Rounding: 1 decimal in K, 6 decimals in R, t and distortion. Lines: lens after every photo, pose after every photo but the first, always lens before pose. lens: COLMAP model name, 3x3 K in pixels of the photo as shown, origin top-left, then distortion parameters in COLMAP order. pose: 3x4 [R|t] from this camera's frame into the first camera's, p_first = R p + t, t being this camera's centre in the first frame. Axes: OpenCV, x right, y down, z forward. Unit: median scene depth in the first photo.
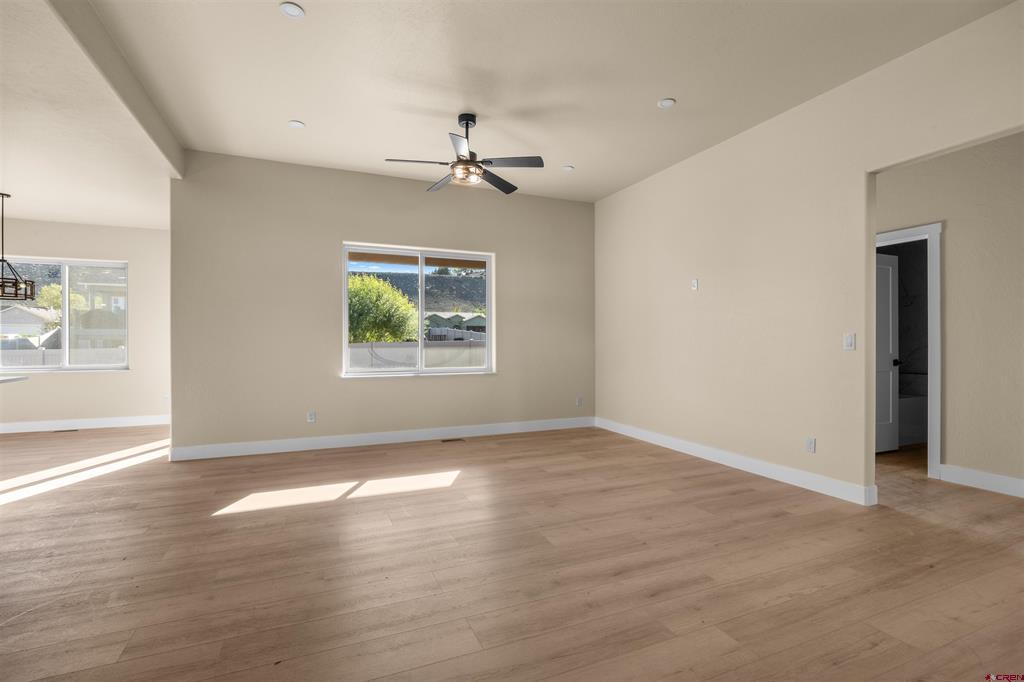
lens RADIAL K [[497.5, 0, 511.4], [0, 497.5, 340.1], [0, 0, 1]] dist [-0.001461, -0.000337]
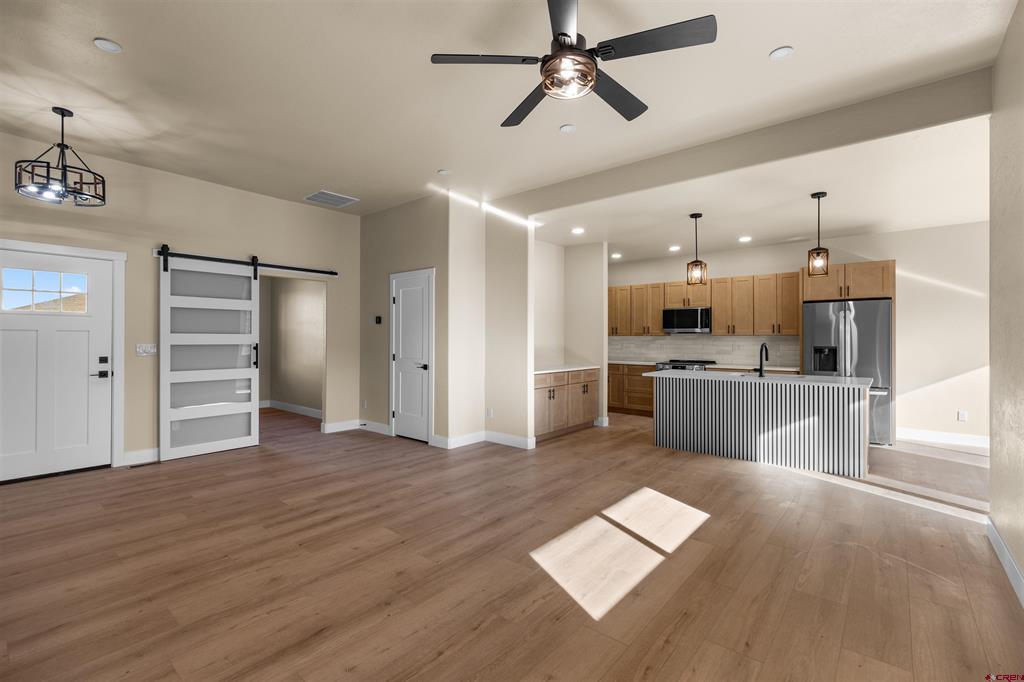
lens RADIAL K [[456.3, 0, 512.4], [0, 456.3, 339.9], [0, 0, 1]] dist [-0.022183, -0.000176]
pose [[-0.898168, -0.010036, -0.439537, 0.291356], [-0.010285, 0.999945, -0.001815, -0.039033], [0.439531, 0.002891, -0.898223, 2.083421]]
